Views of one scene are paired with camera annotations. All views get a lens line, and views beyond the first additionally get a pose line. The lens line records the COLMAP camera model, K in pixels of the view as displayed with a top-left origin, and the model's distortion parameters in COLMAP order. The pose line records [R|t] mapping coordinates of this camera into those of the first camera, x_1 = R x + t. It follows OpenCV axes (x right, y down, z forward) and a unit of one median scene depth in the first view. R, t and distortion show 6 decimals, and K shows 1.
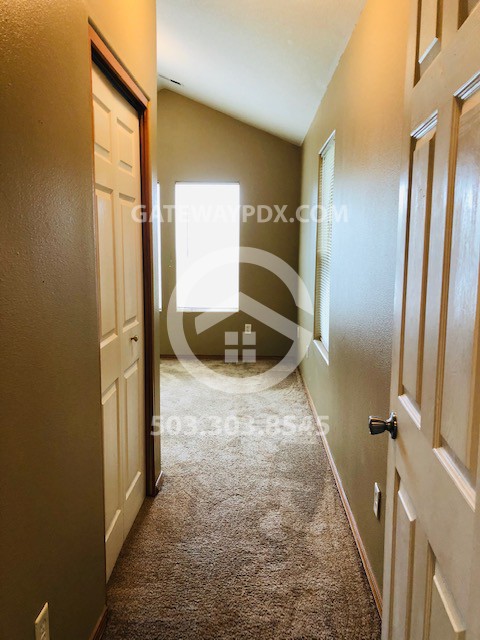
lens RADIAL K [[520.8, 0, 237.5], [0, 520.8, 321.9], [0, 0, 1]] dist [0.004971, 0.006331]
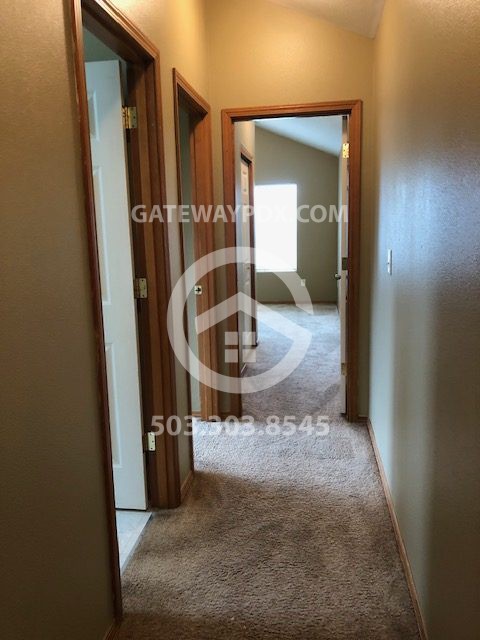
lens RADIAL K [[520.8, 0, 239.8], [0, 520.8, 318.6], [0, 0, 1]] dist [0.004971, 0.006331]
pose [[0.994065, -0.008417, -0.108461, 0.003632], [0.010986, 0.999672, 0.023113, 0.169119], [0.108231, -0.024168, 0.993832, -1.050681]]
